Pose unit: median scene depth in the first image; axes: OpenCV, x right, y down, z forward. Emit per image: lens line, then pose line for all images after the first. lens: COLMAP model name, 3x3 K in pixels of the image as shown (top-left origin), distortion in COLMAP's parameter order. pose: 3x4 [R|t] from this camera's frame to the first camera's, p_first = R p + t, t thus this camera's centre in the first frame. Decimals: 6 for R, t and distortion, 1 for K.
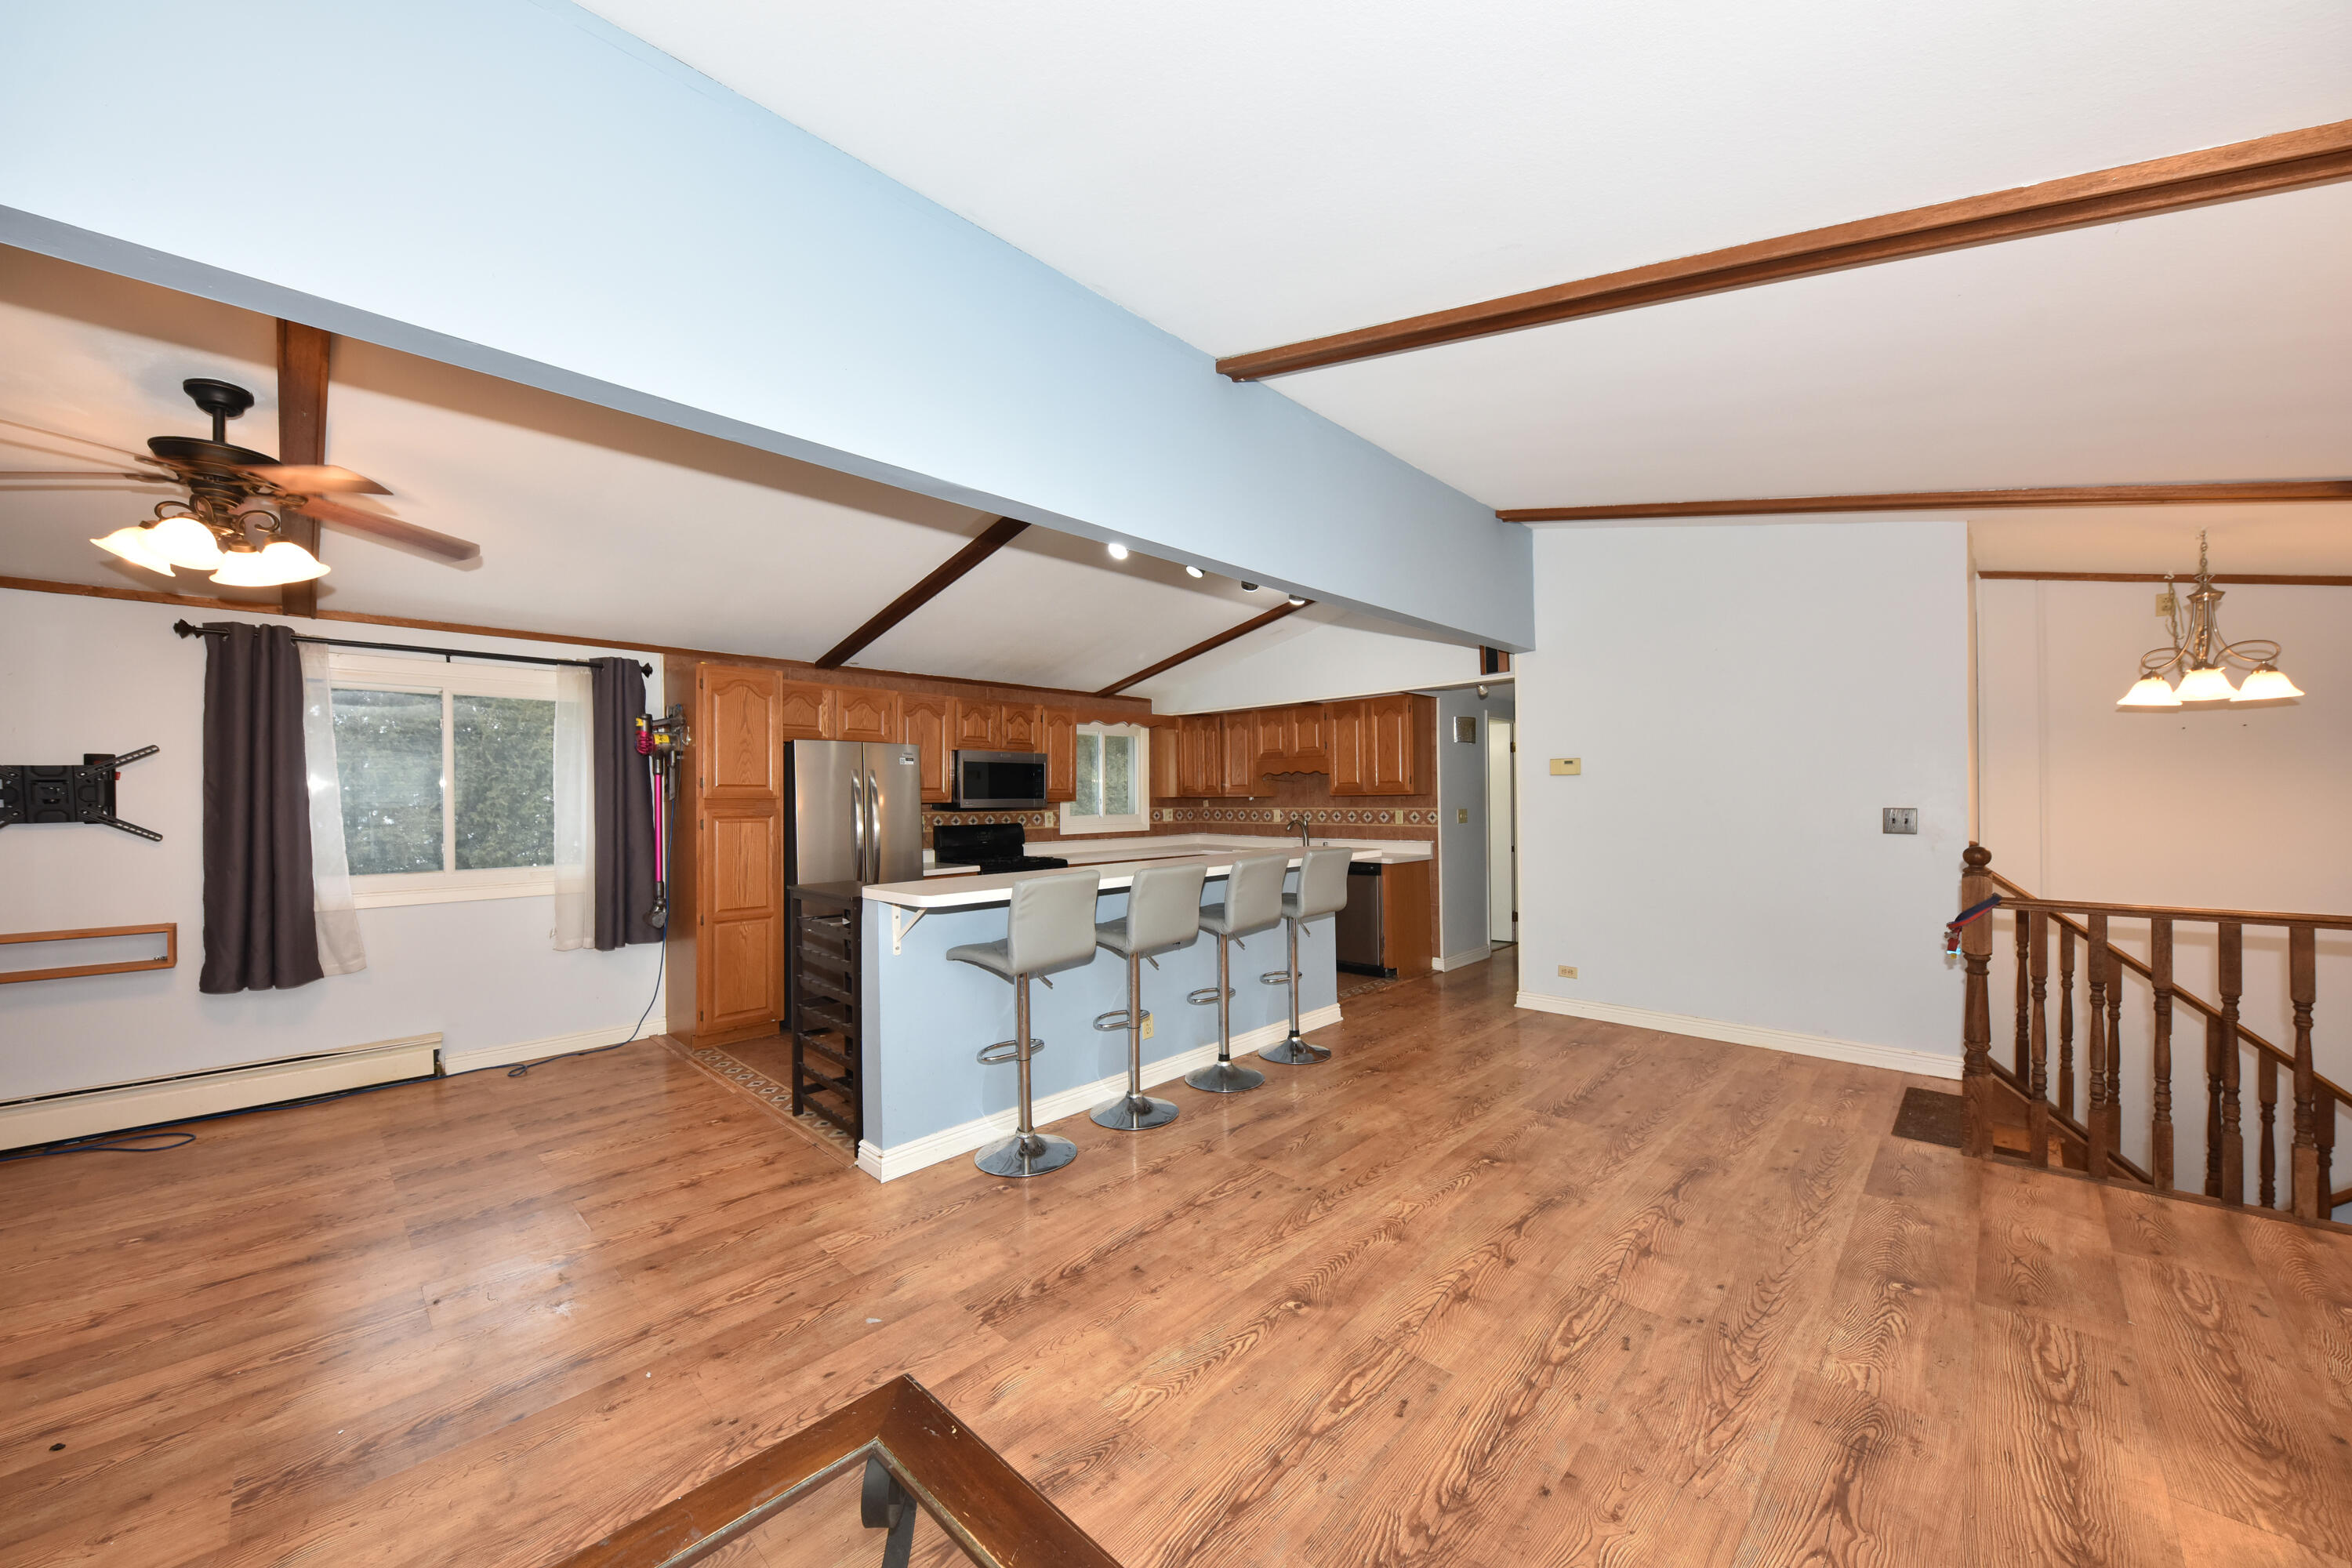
lens RADIAL K [[849.1, 0, 1180.9], [0, 849.1, 797.5], [0, 0, 1]] dist [0.011999, -0.006513]
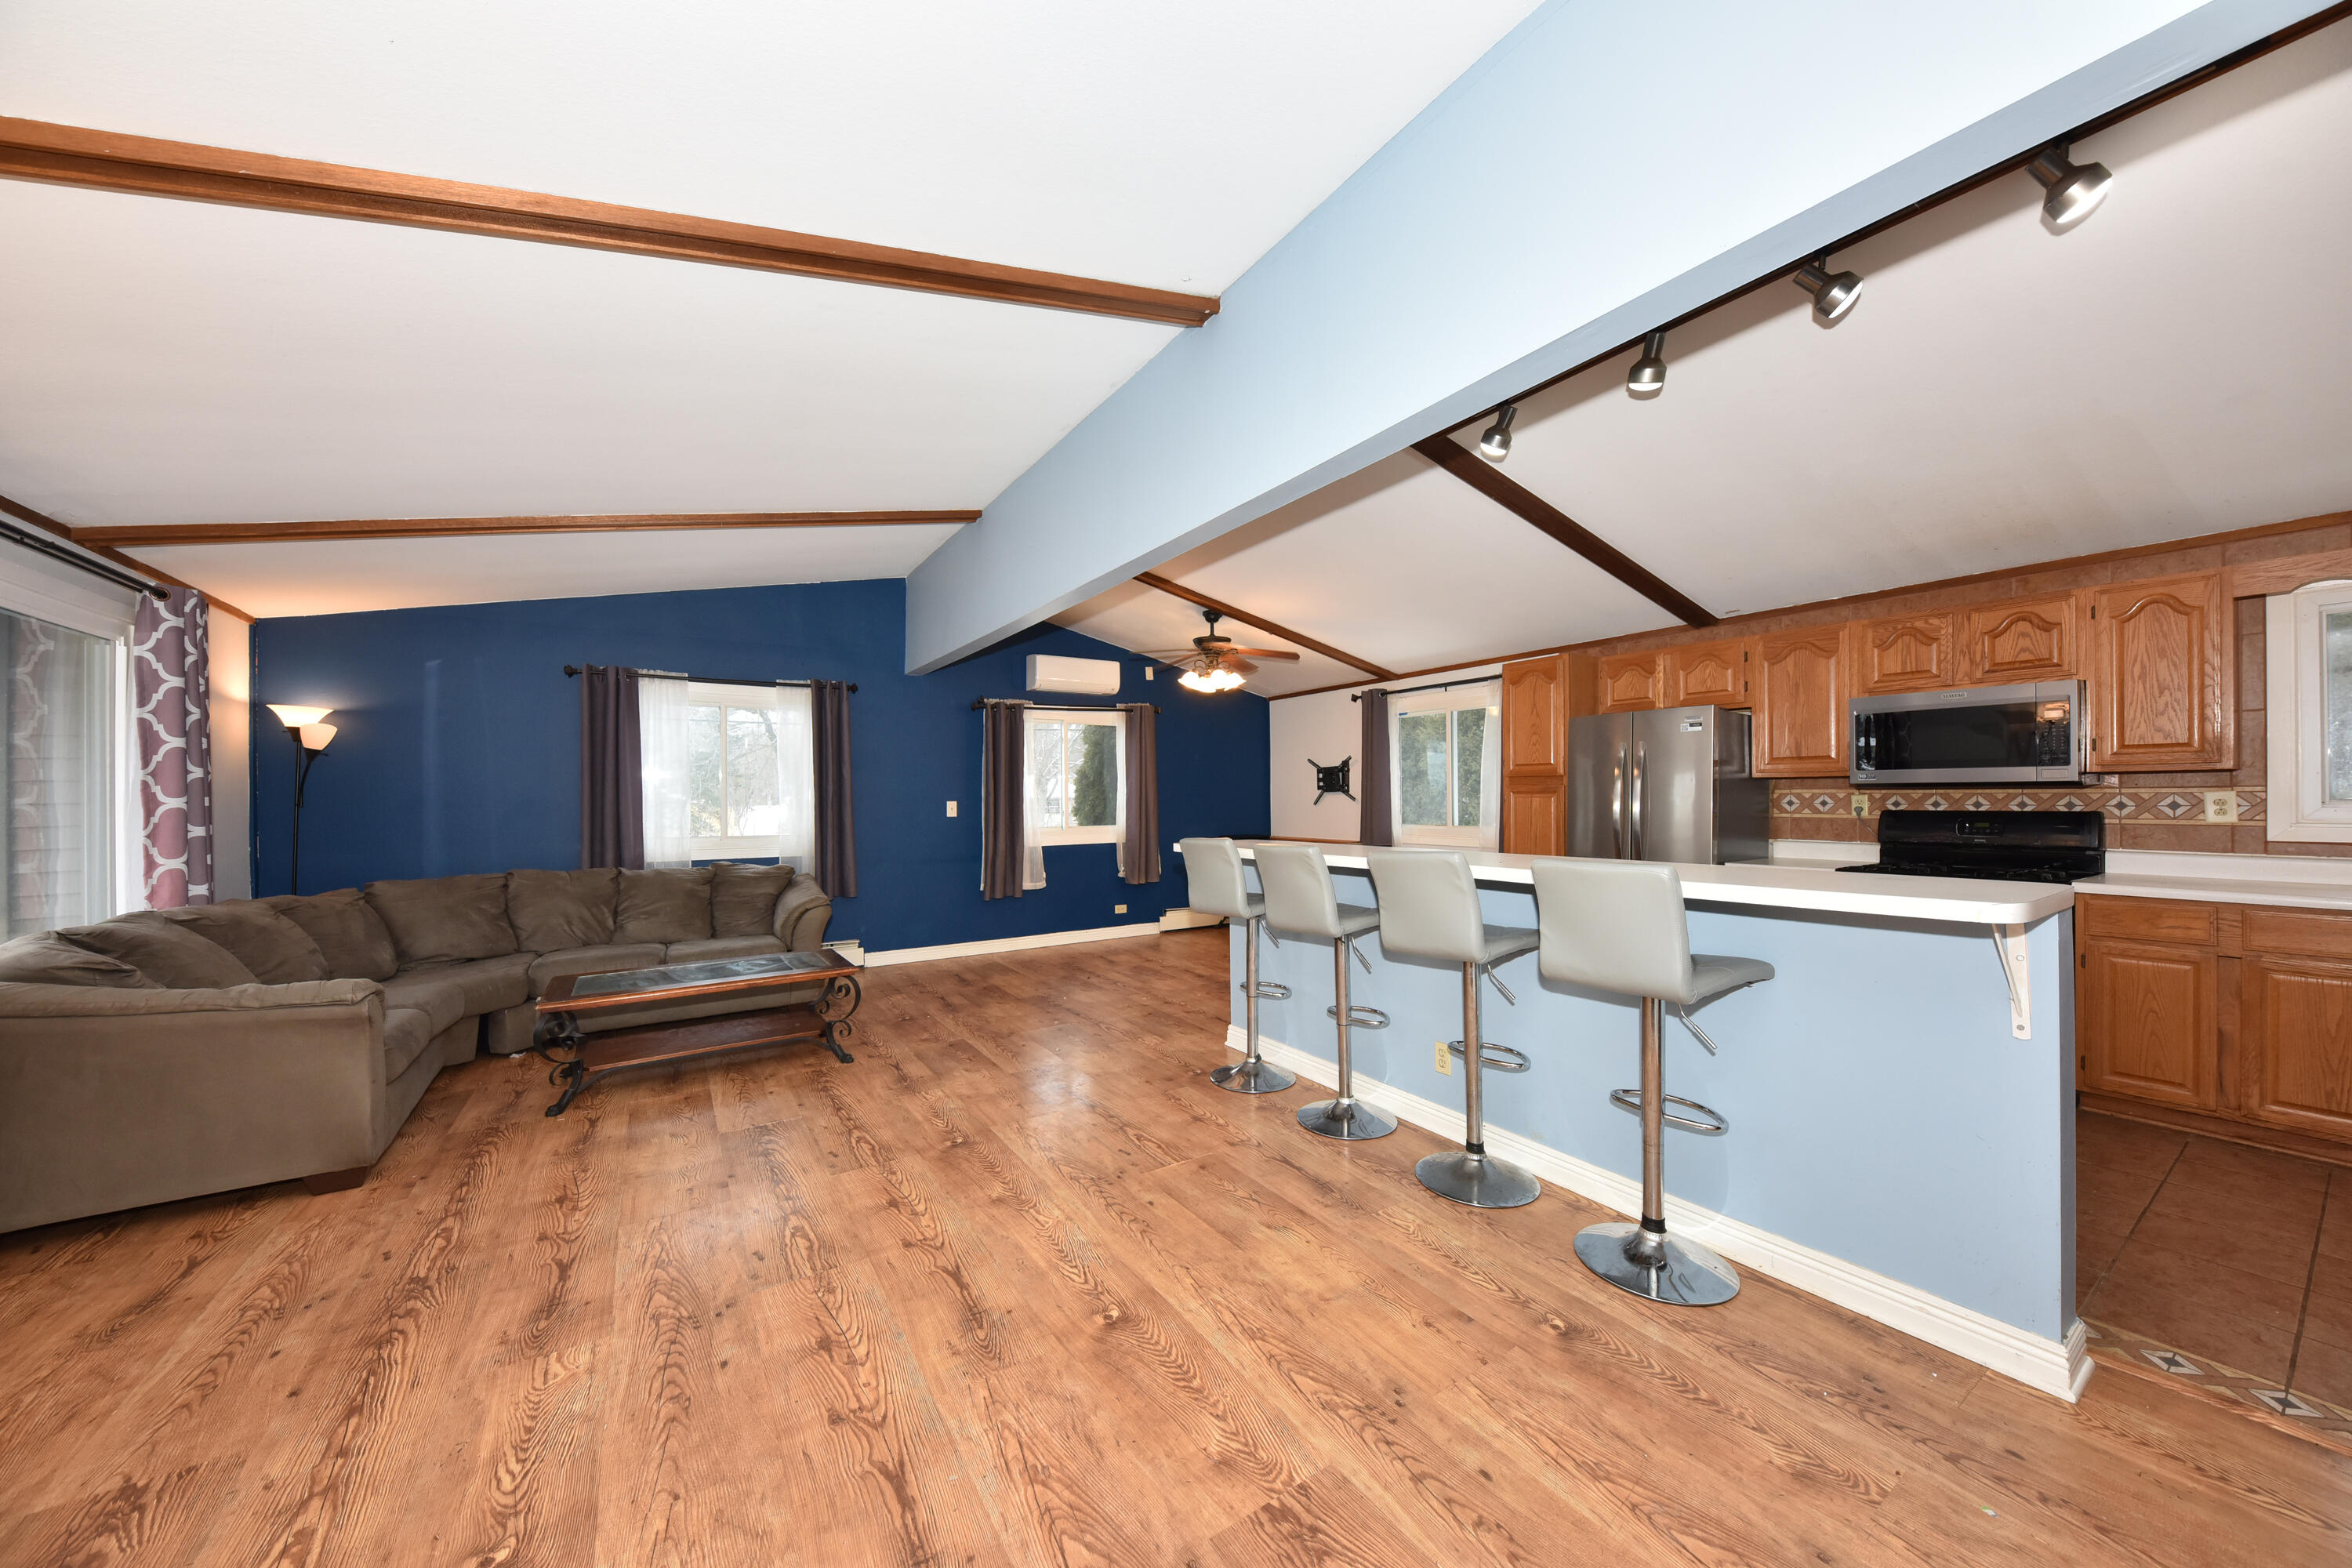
lens RADIAL K [[806.3, 0, 1179.9], [0, 806.3, 797.7], [0, 0, 1]] dist [0.010874, -0.006432]
pose [[-0.228613, 0.011918, -0.973444, 0.667077], [0.011641, 0.999887, 0.009508, 0.014761], [0.973448, -0.009158, -0.228726, 0.837066]]
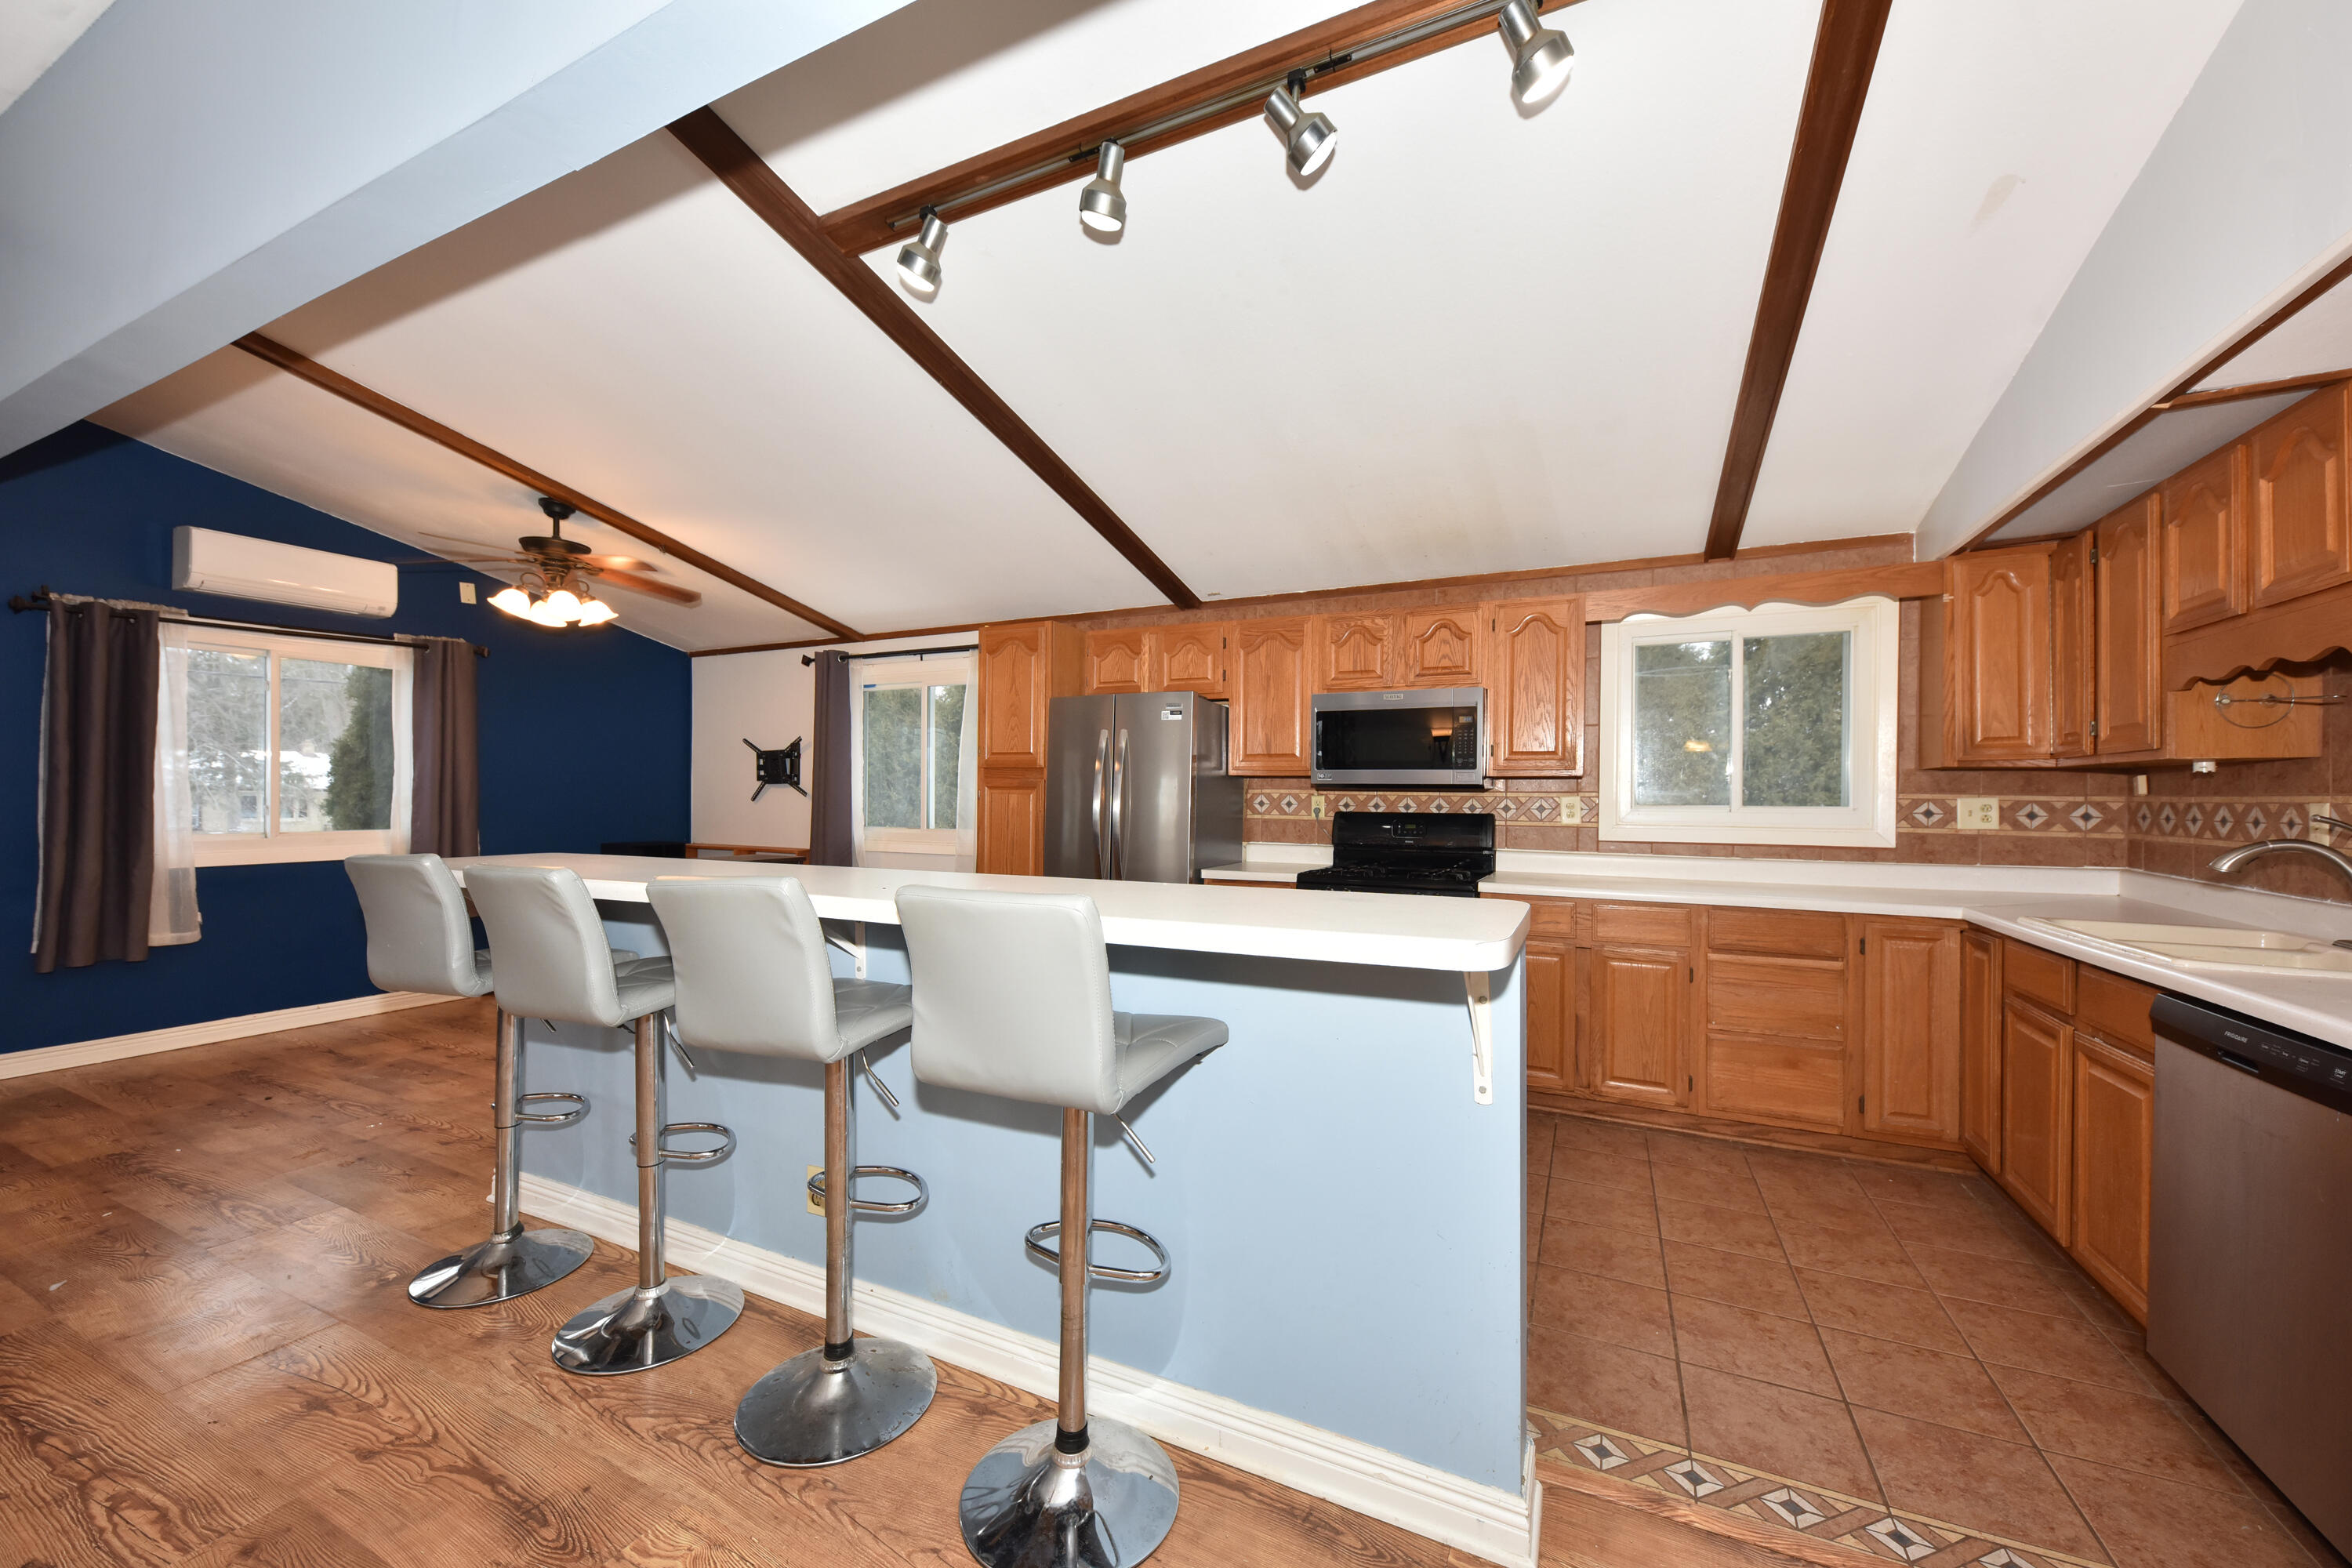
lens RADIAL K [[886.5, 0, 1179.1], [0, 886.5, 794.0], [0, 0, 1]] dist [0.004193, -0.000322]
pose [[0.310263, 0.009270, -0.950606, 0.476179], [-0.010217, 0.999927, 0.006417, 0.022760], [0.950596, 0.007721, 0.310335, 0.929168]]
